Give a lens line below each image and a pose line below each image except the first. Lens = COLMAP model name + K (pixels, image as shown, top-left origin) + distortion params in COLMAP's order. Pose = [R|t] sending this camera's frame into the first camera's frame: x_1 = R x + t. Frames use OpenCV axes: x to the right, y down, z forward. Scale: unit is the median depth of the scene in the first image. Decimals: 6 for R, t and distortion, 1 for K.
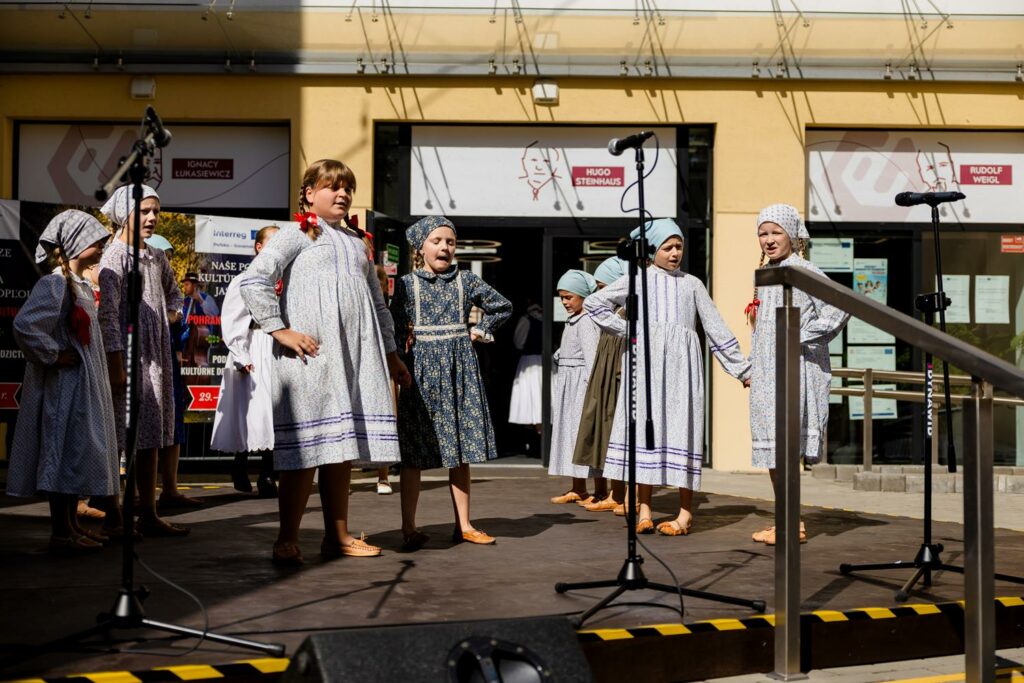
lens RADIAL K [[1464.4, 0, 515.0], [0, 1464.4, 353.7], [0, 0, 1]] dist [0.000972, 0.000000]
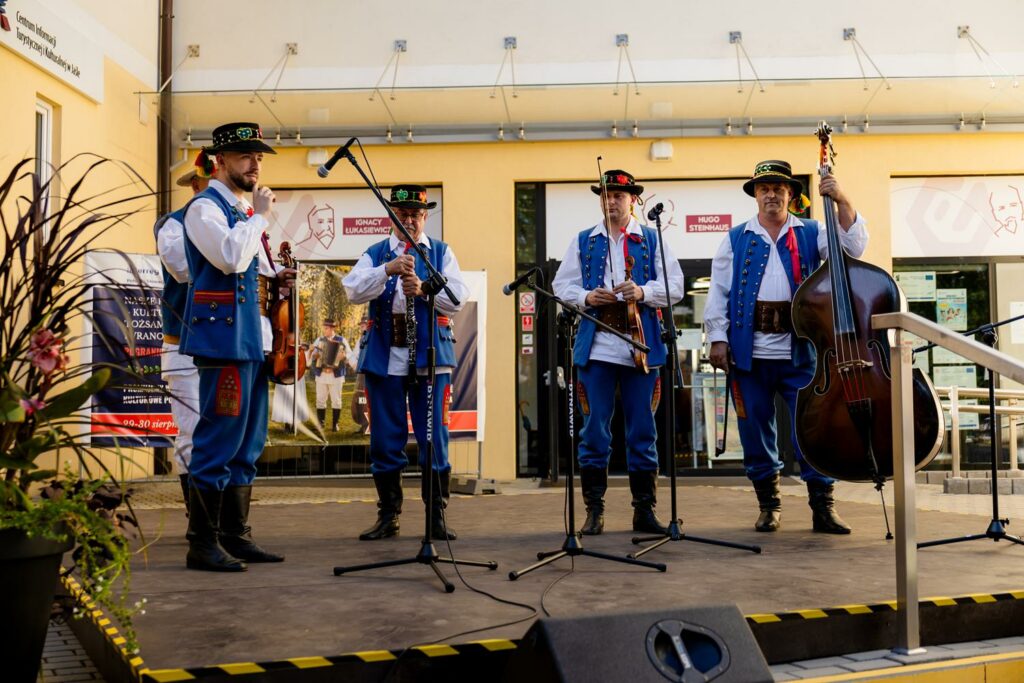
lens RADIAL K [[1276.5, 0, 520.2], [0, 1276.5, 334.3], [0, 0, 1]] dist [-0.013505, 0.000000]
pose [[0.998146, -0.021697, -0.056865, -0.036314], [0.019580, 0.999104, -0.037516, 0.000995], [0.057628, 0.036333, 0.997677, -0.007441]]
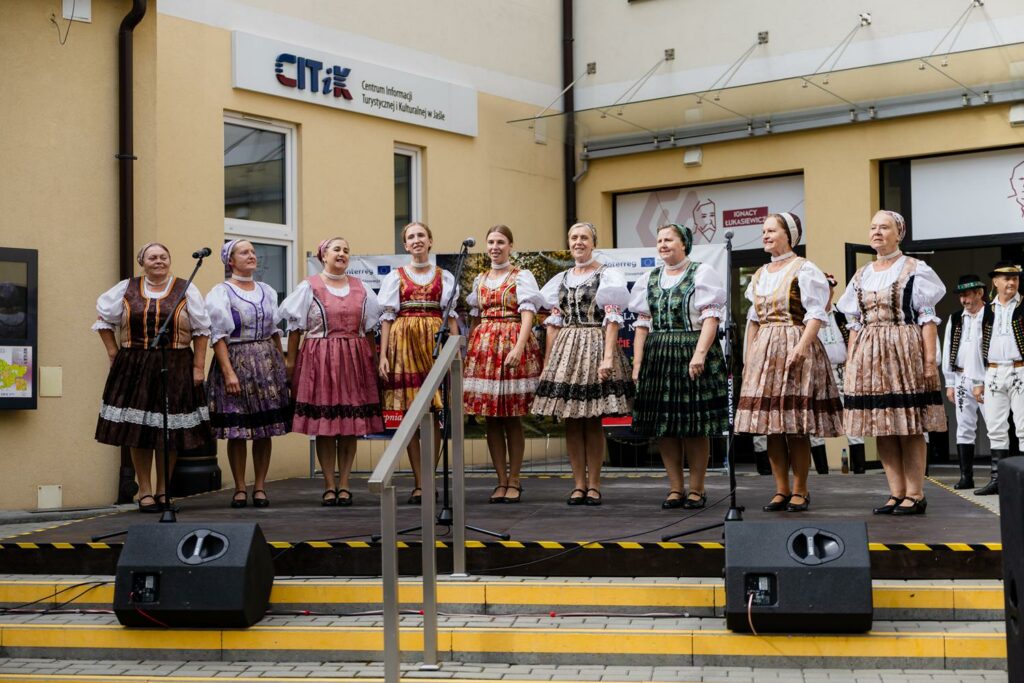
lens RADIAL K [[1498.3, 0, 514.5], [0, 1498.3, 344.6], [0, 0, 1]] dist [0.032302, 0.000000]
pose [[0.786174, -0.044558, -0.616396, 0.392370], [0.036078, 0.999005, -0.026201, 0.003392], [0.616951, -0.001640, 0.787000, -0.083756]]
